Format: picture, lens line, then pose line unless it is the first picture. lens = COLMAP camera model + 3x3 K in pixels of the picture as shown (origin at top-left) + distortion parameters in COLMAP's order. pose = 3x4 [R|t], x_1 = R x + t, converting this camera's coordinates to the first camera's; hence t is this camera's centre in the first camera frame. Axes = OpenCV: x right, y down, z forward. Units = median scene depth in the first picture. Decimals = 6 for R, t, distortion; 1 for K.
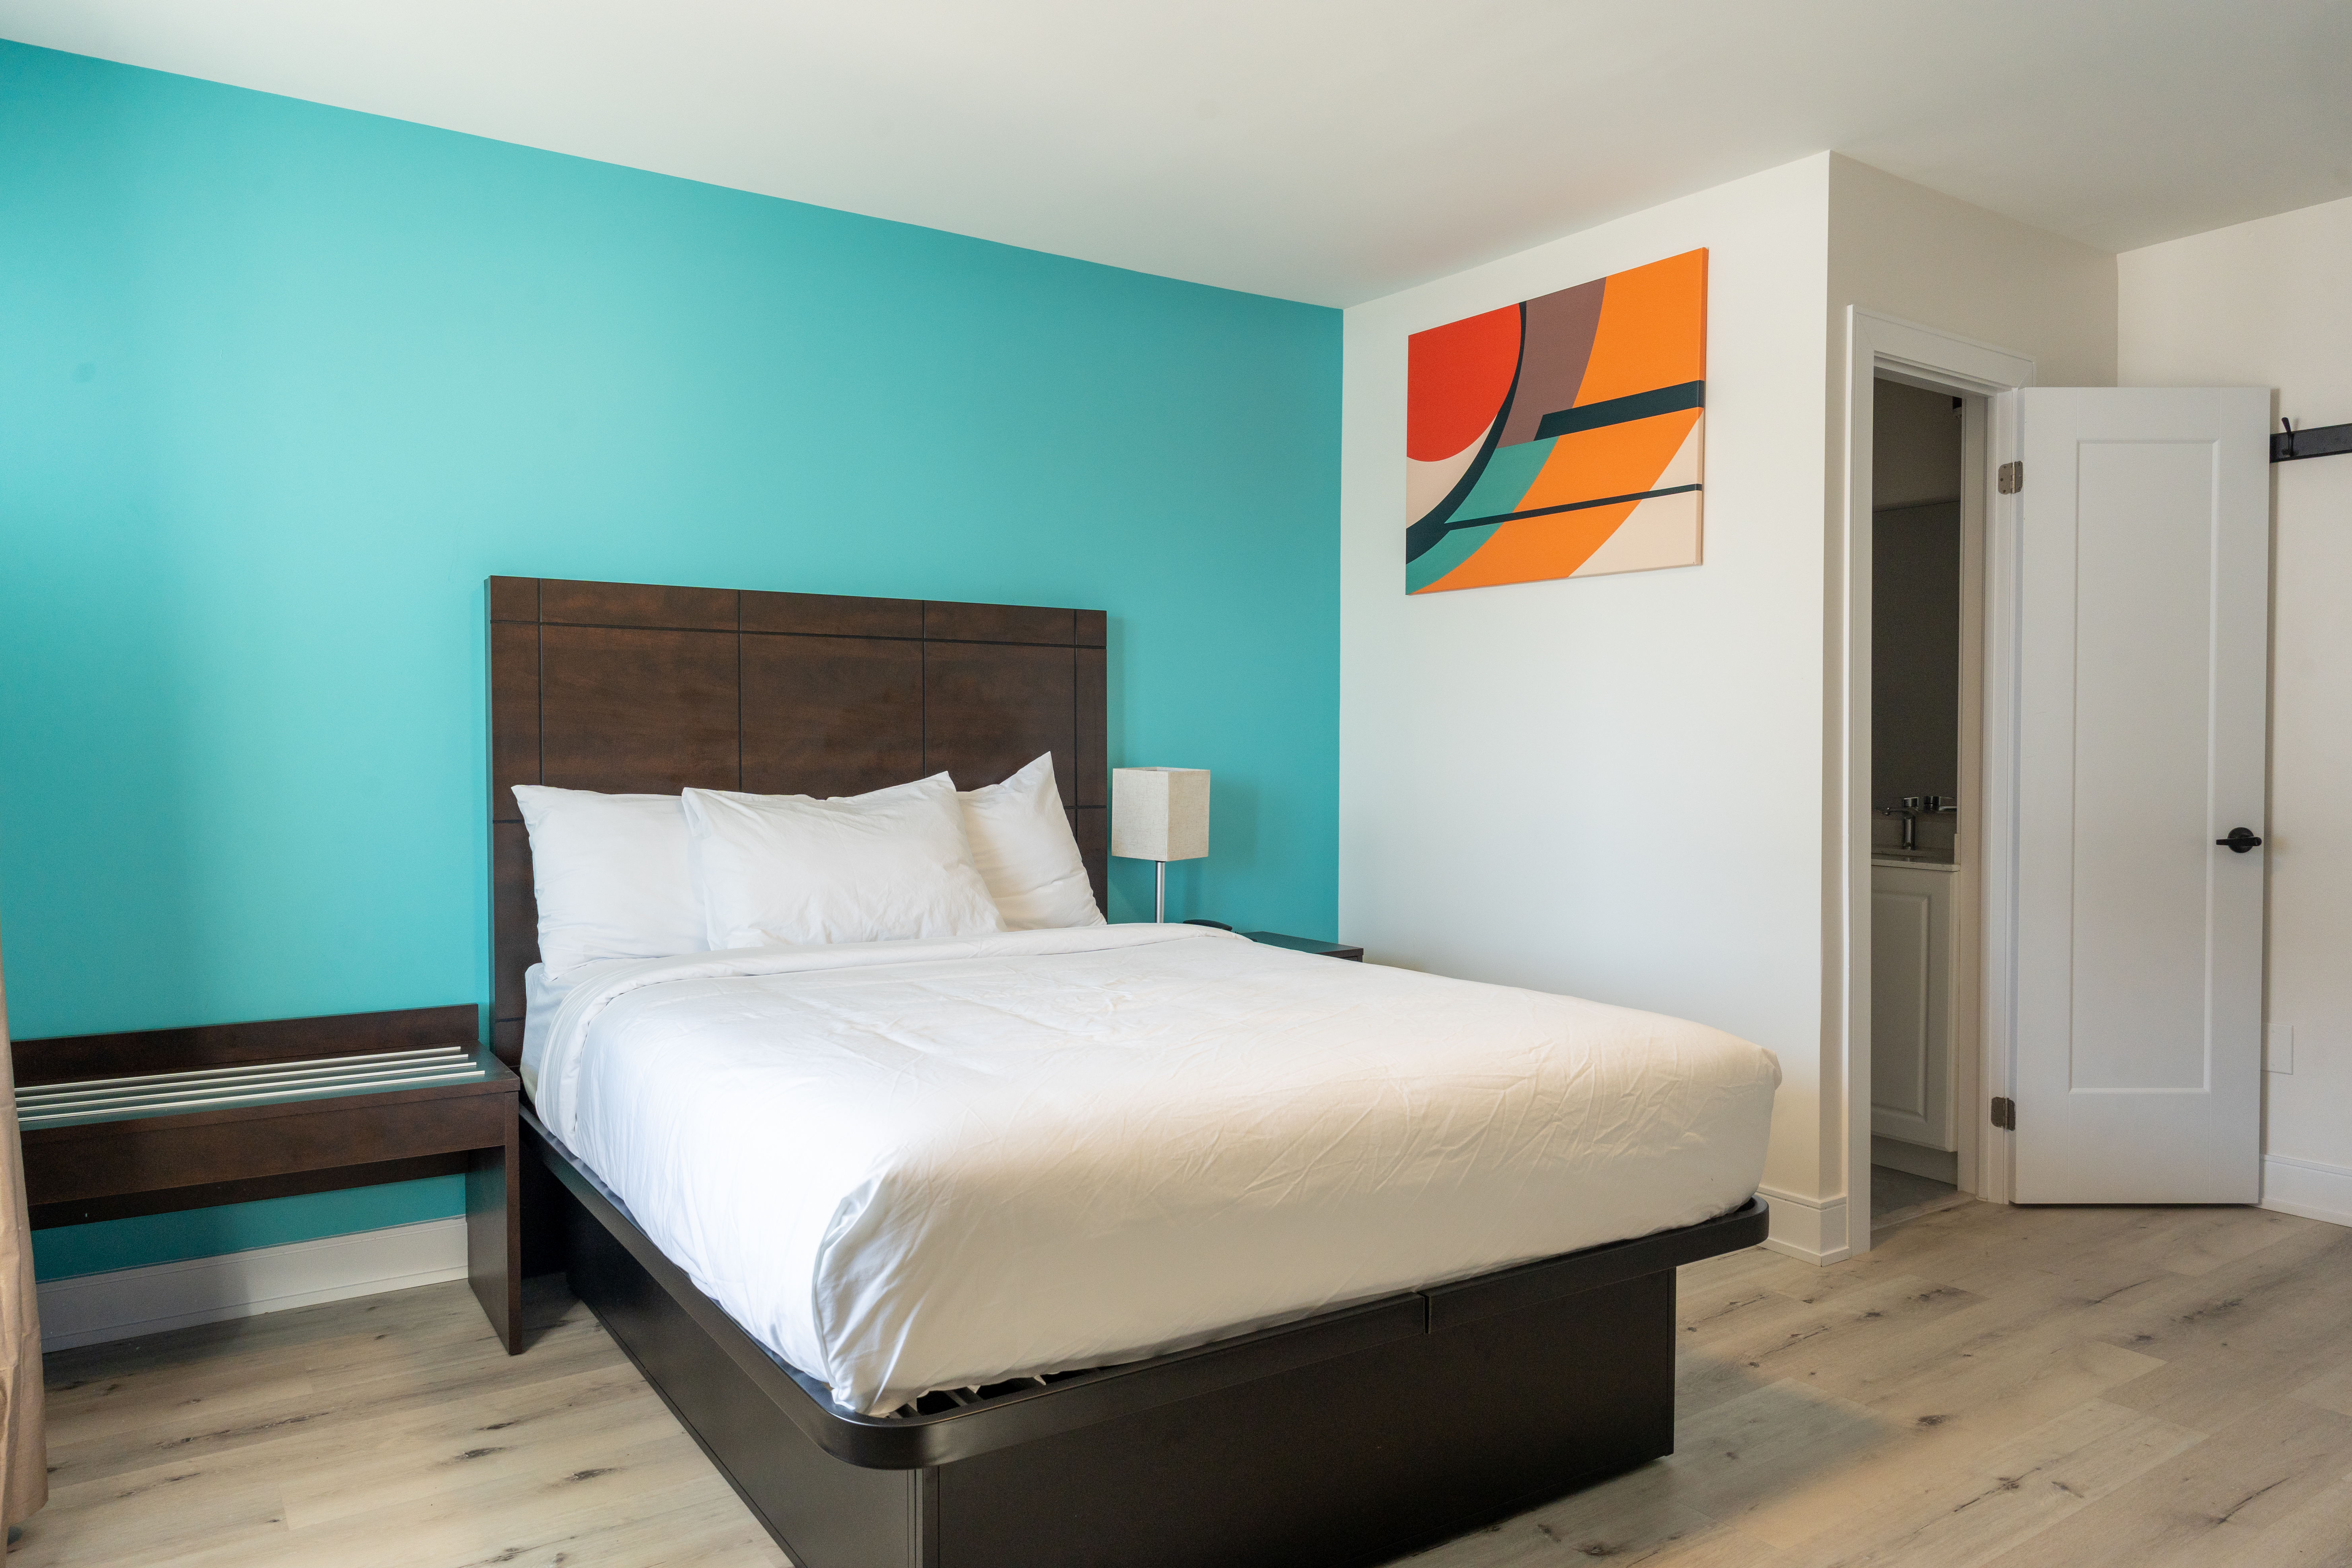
lens RADIAL K [[1558.8, 0, 1176.0], [0, 1558.8, 784.0], [0, 0, 1]] dist [-0.004401, -0.002191]
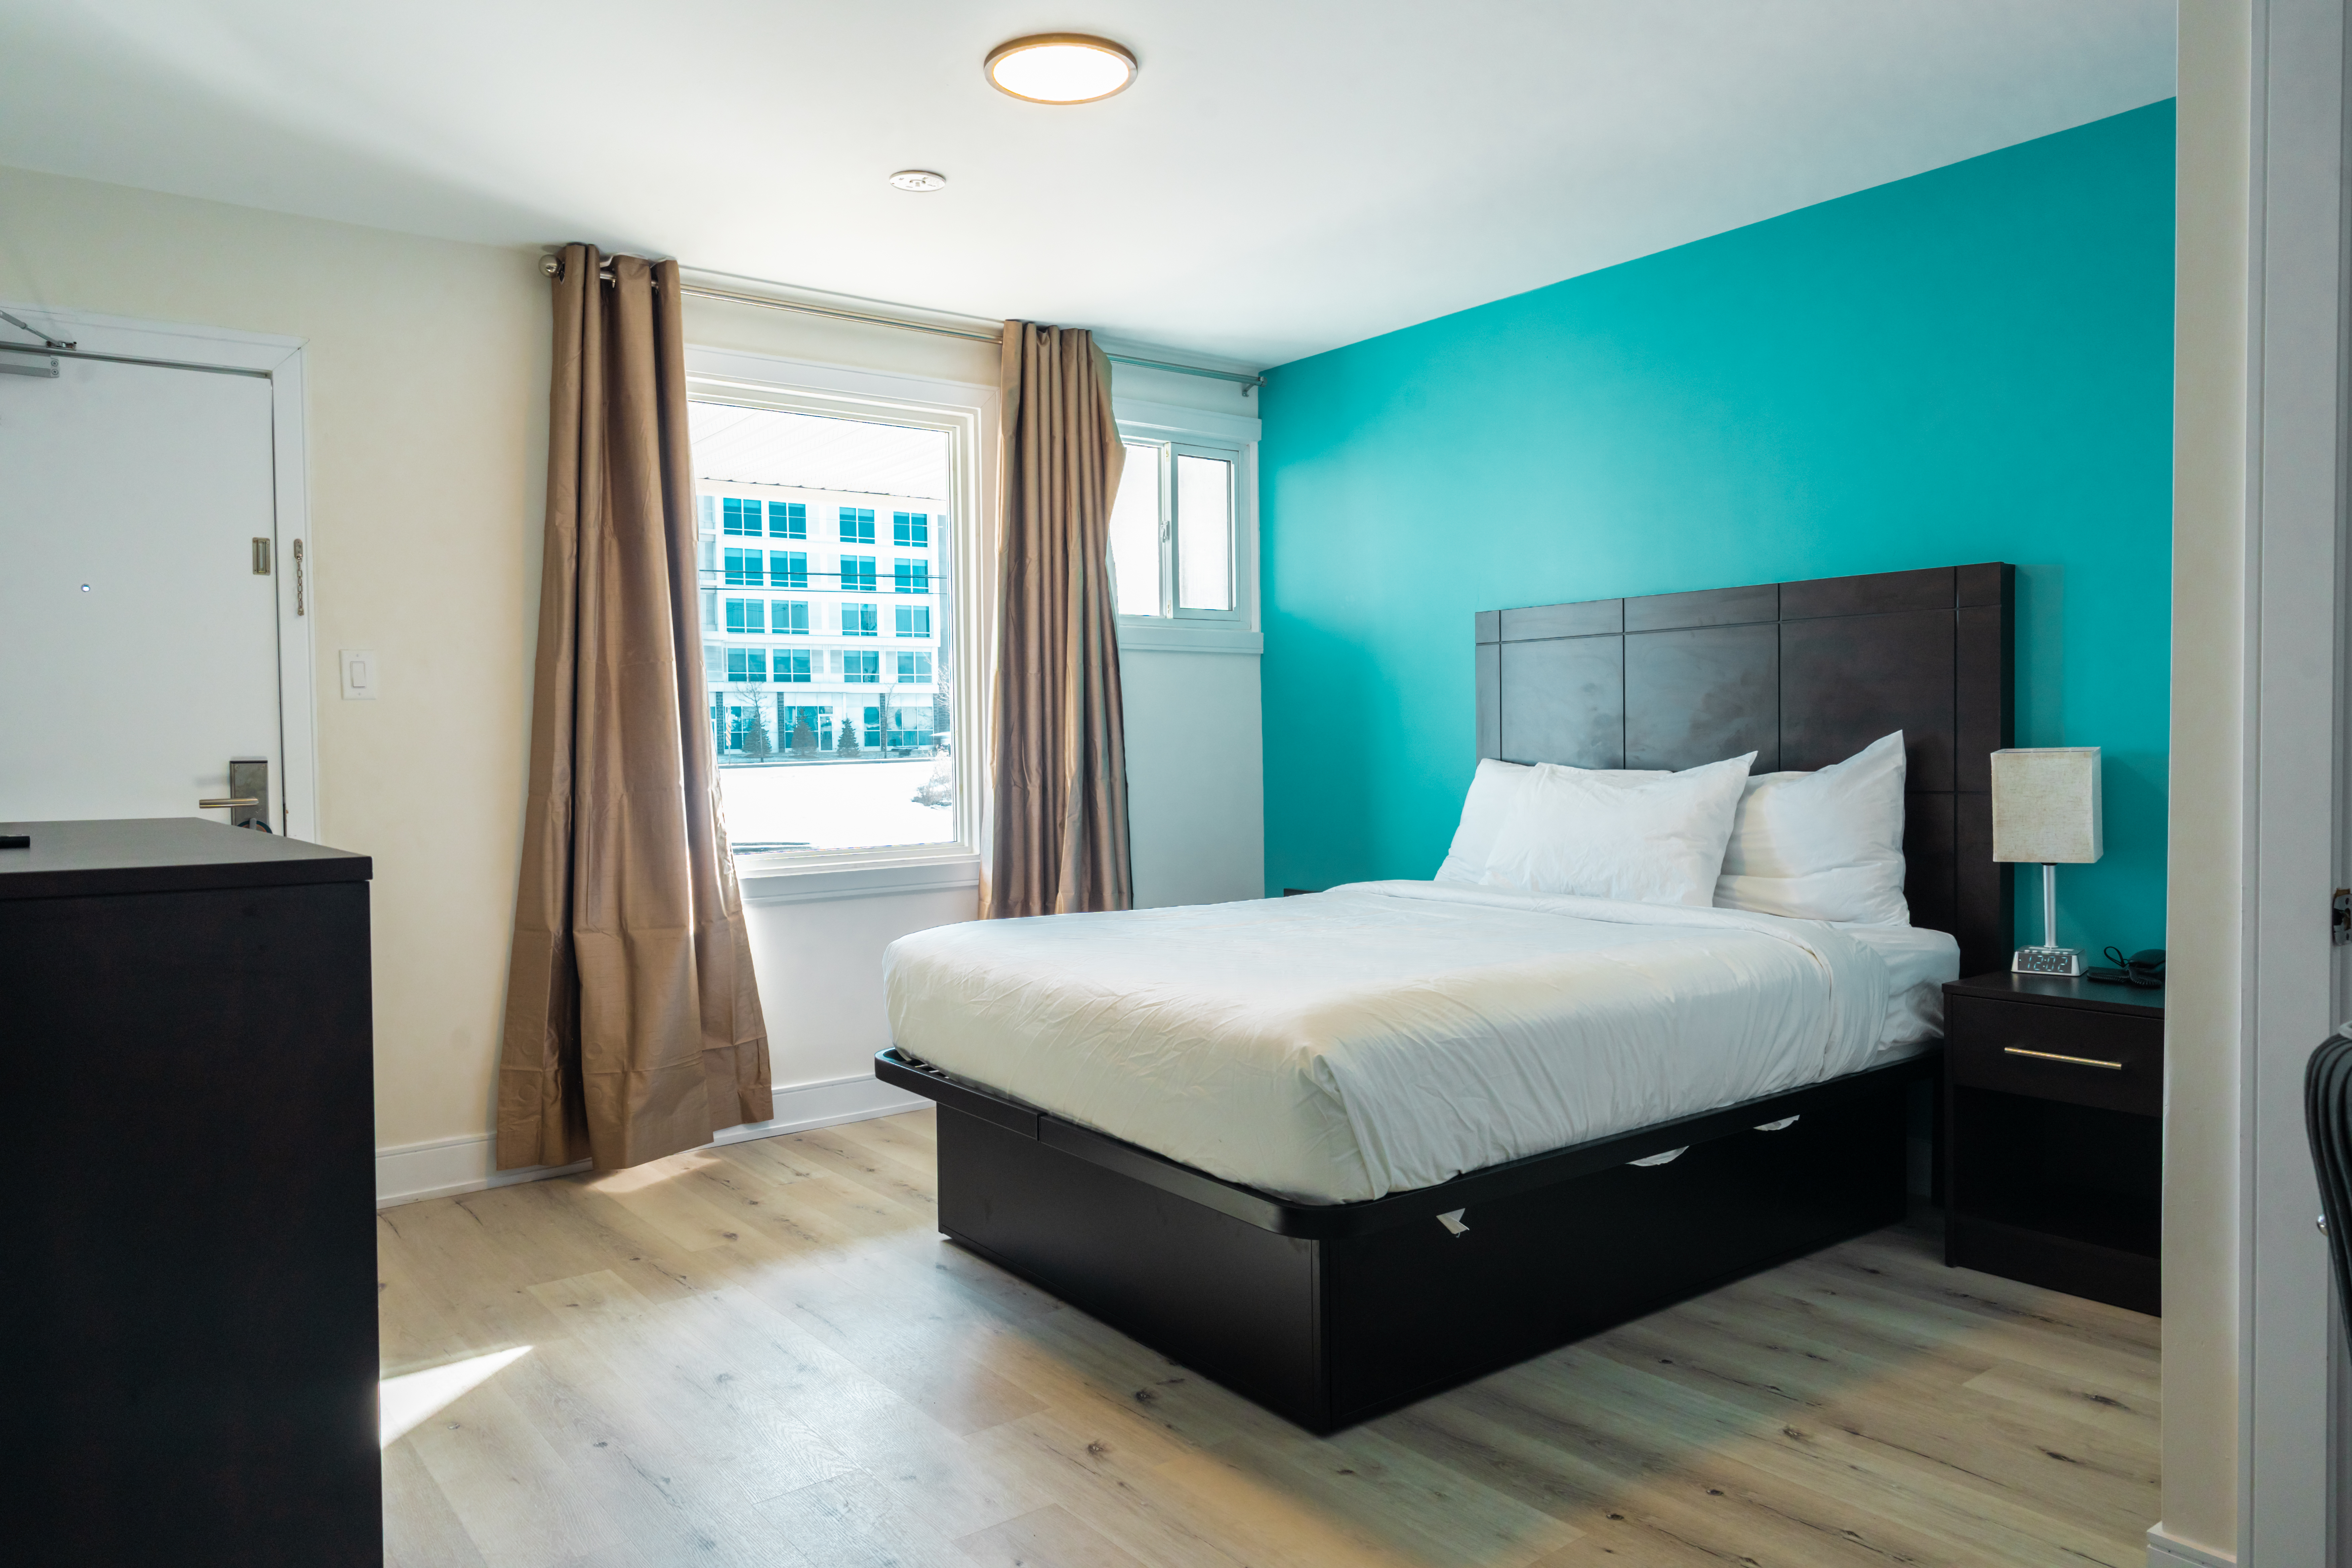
lens RADIAL K [[1558.8, 0, 1176.0], [0, 1558.8, 784.0], [0, 0, 1]] dist [-0.004401, -0.002191]
pose [[0.045683, 0.026595, -0.998602, 1.001214], [-0.005732, 0.999636, 0.026361, -0.013646], [0.998940, 0.004520, 0.045819, 0.654329]]
